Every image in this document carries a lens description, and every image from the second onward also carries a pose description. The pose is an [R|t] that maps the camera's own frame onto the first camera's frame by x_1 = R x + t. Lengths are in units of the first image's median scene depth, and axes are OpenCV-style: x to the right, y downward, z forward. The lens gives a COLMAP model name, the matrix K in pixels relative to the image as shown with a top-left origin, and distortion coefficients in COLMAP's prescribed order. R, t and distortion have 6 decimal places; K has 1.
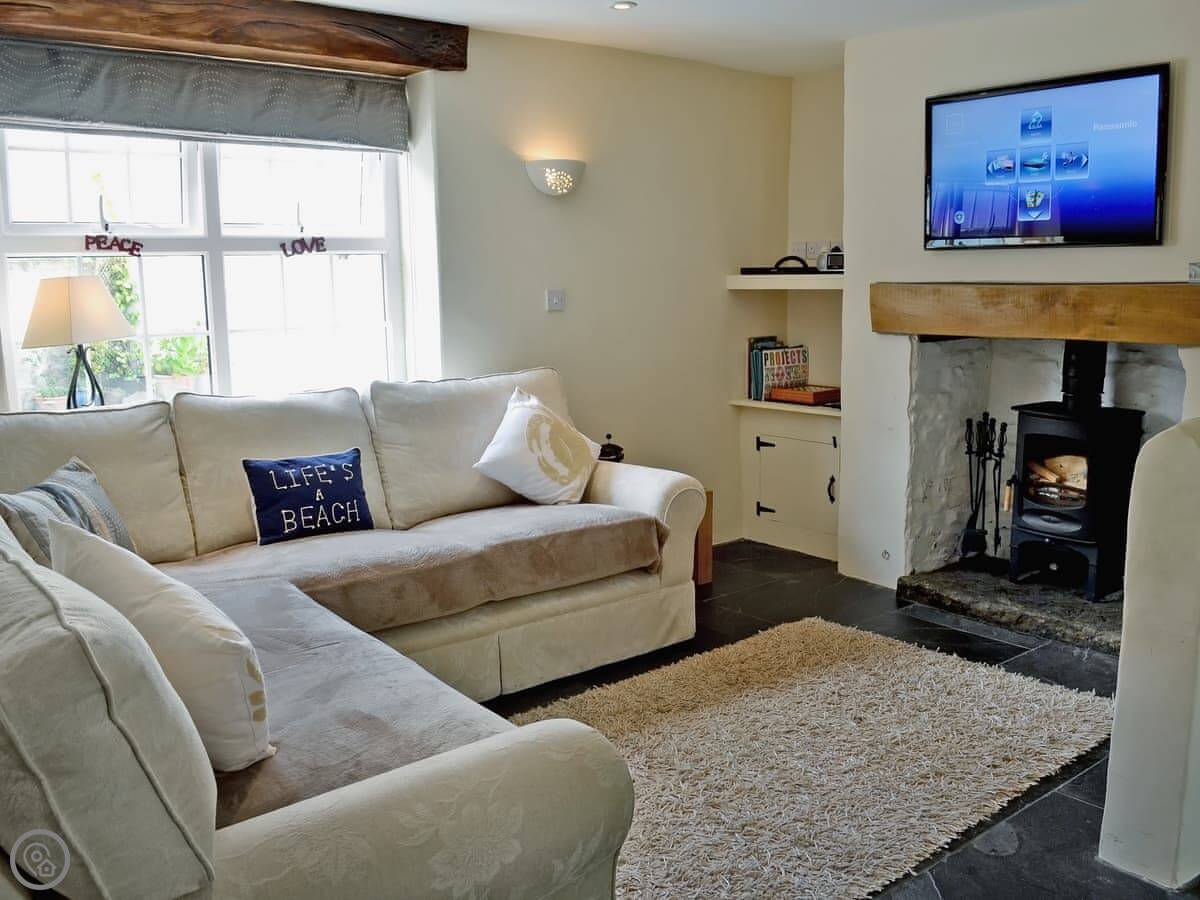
lens RADIAL K [[1044.4, 0, 602.4], [0, 1044.4, 450.0], [0, 0, 1]] dist [-0.078218, 0.002590]
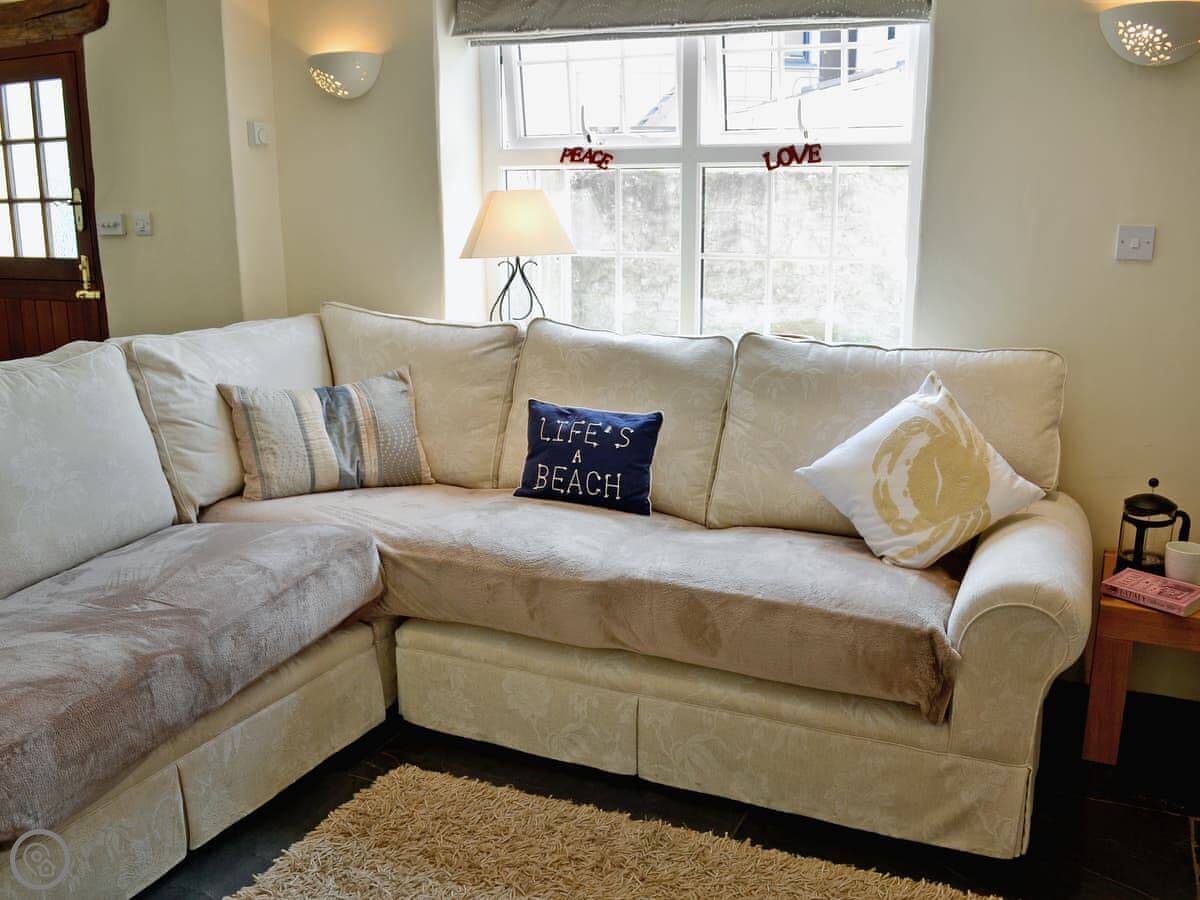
lens RADIAL K [[1044.4, 0, 601.5], [0, 1044.4, 447.3], [0, 0, 1]] dist [-0.078218, 0.002590]
pose [[0.460895, 0.220514, -0.859622, 0.430008], [-0.146178, 0.974270, 0.171549, -0.104356], [0.875333, 0.046592, 0.481270, 0.555999]]
